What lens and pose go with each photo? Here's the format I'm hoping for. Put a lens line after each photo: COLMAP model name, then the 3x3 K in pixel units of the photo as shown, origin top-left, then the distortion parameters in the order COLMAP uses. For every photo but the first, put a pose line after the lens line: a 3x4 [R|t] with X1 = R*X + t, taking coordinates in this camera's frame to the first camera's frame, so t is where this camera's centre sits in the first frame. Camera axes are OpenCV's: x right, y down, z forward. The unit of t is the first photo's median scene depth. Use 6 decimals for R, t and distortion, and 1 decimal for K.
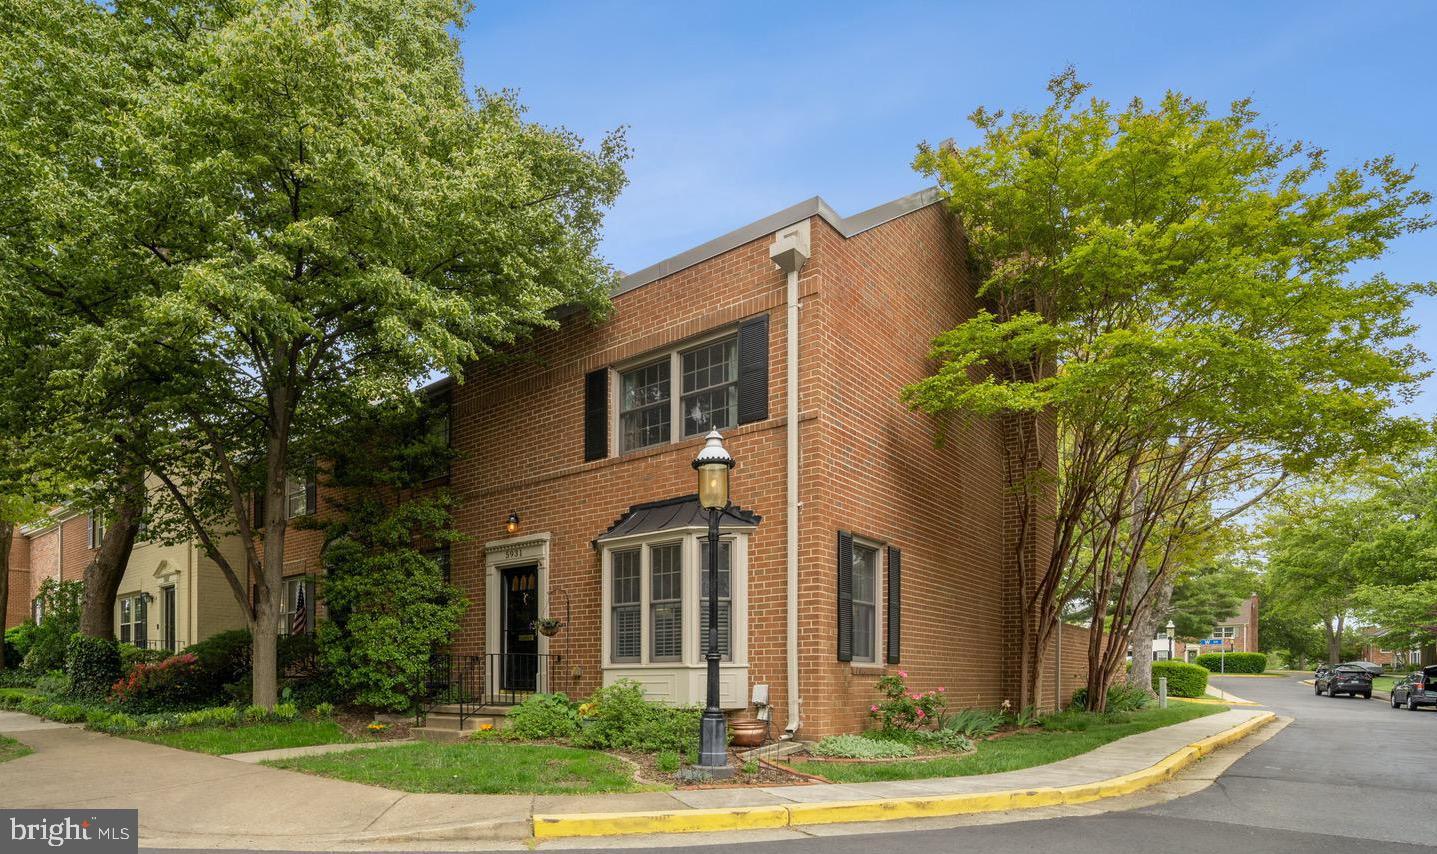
lens RADIAL K [[787.3, 0, 718.0], [0, 787.3, 680.4], [0, 0, 1]] dist [0.000154, -0.010691]
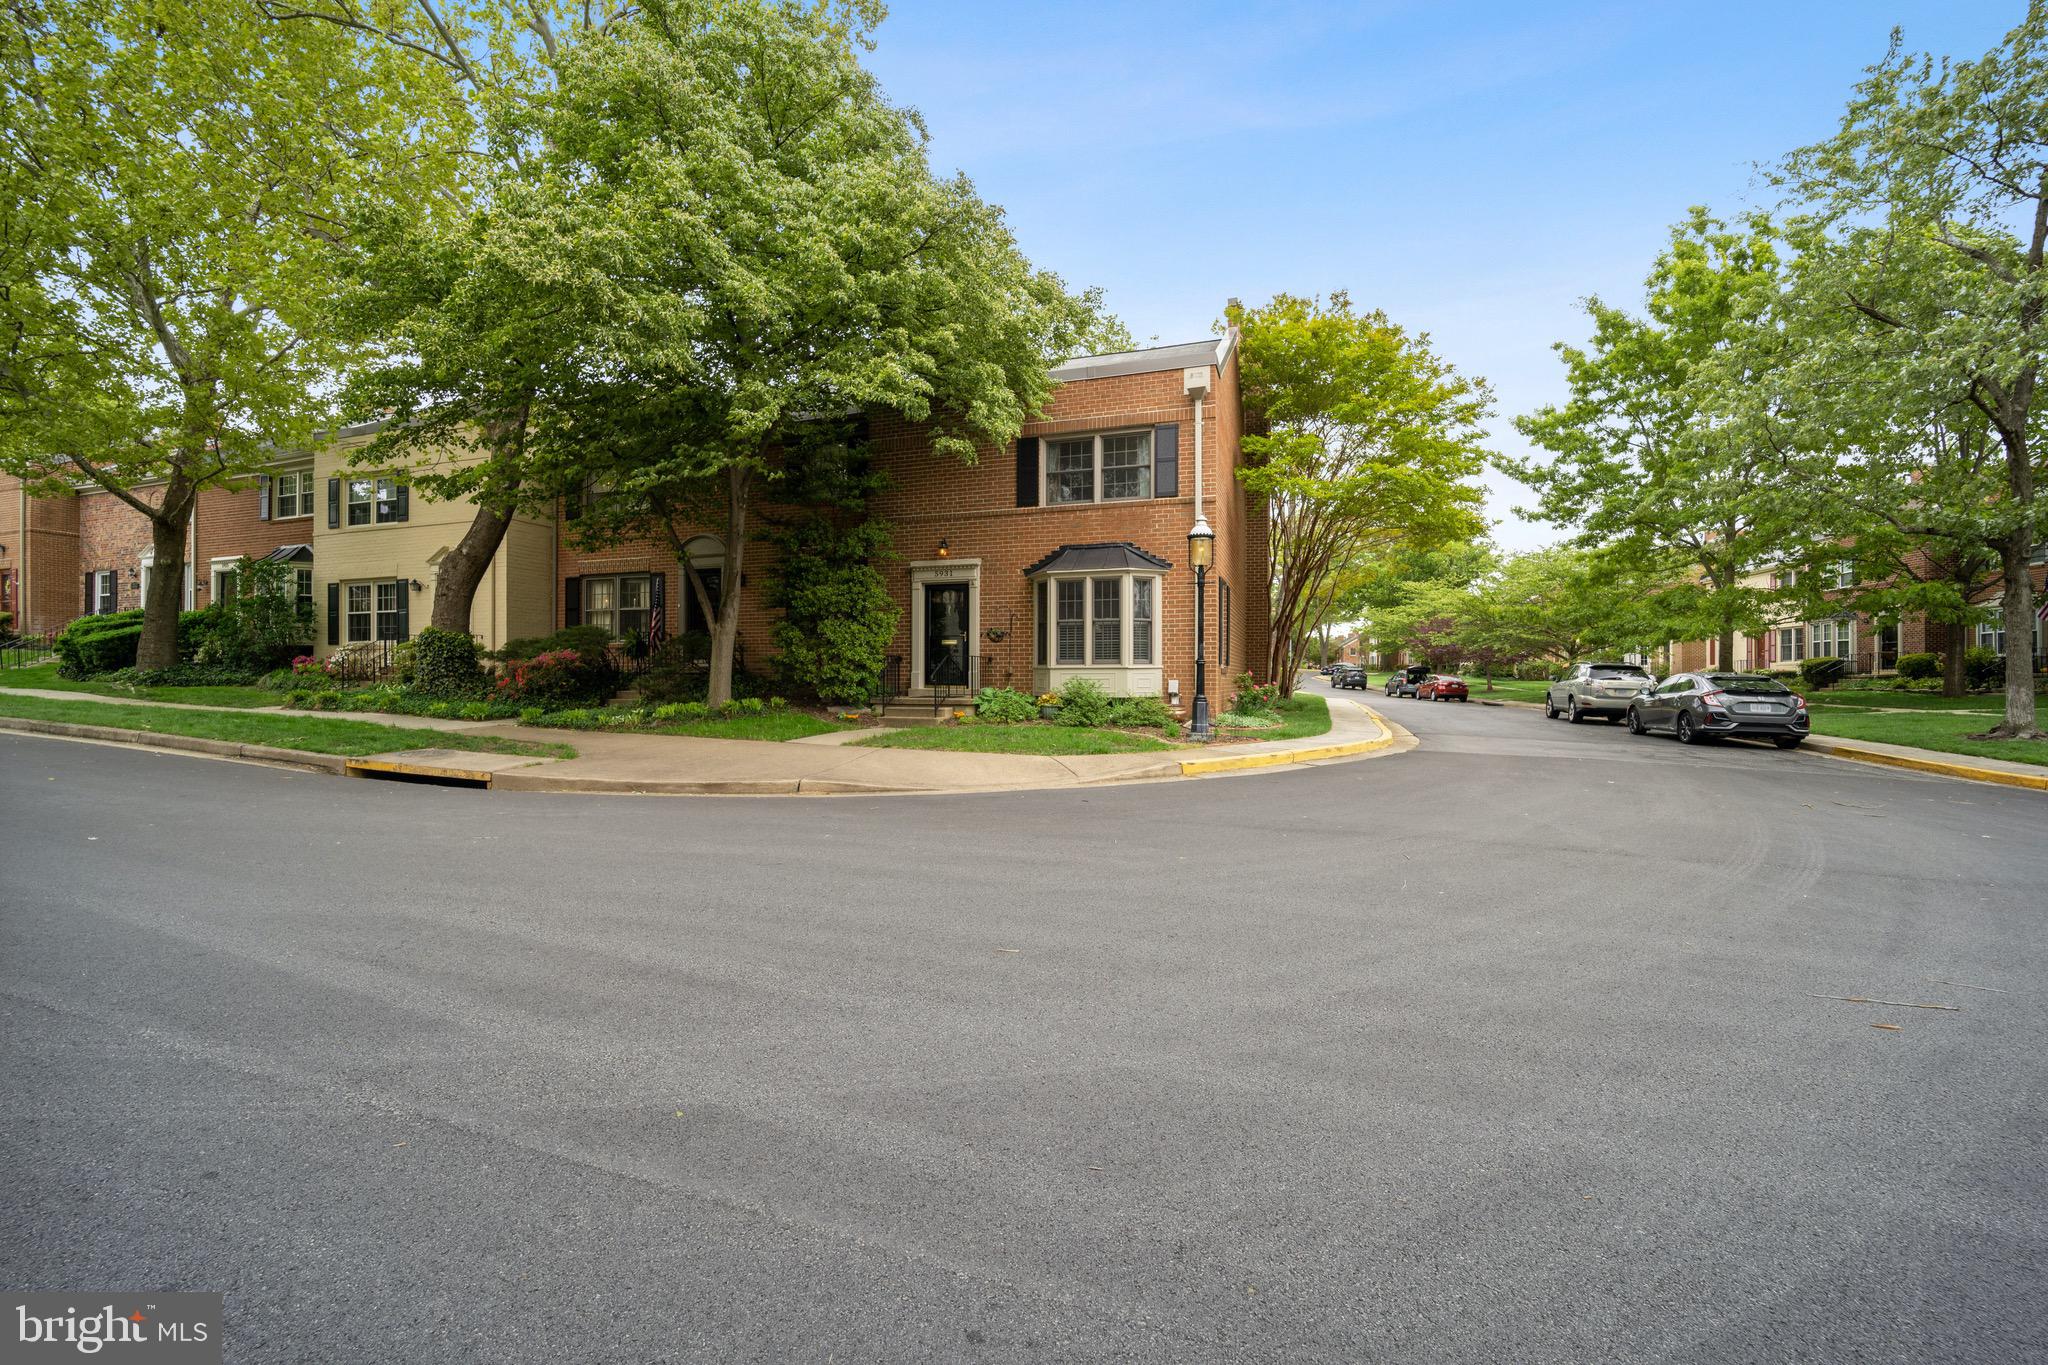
lens RADIAL K [[832.5, 0, 1024.0], [0, 832.5, 682.5], [0, 0, 1]] dist [-0.020202, -0.000659]
pose [[0.921390, -0.001510, 0.388637, -0.708802], [-0.001888, 0.999963, 0.008361, -0.002086], [-0.388635, -0.008438, 0.921353, -0.269480]]
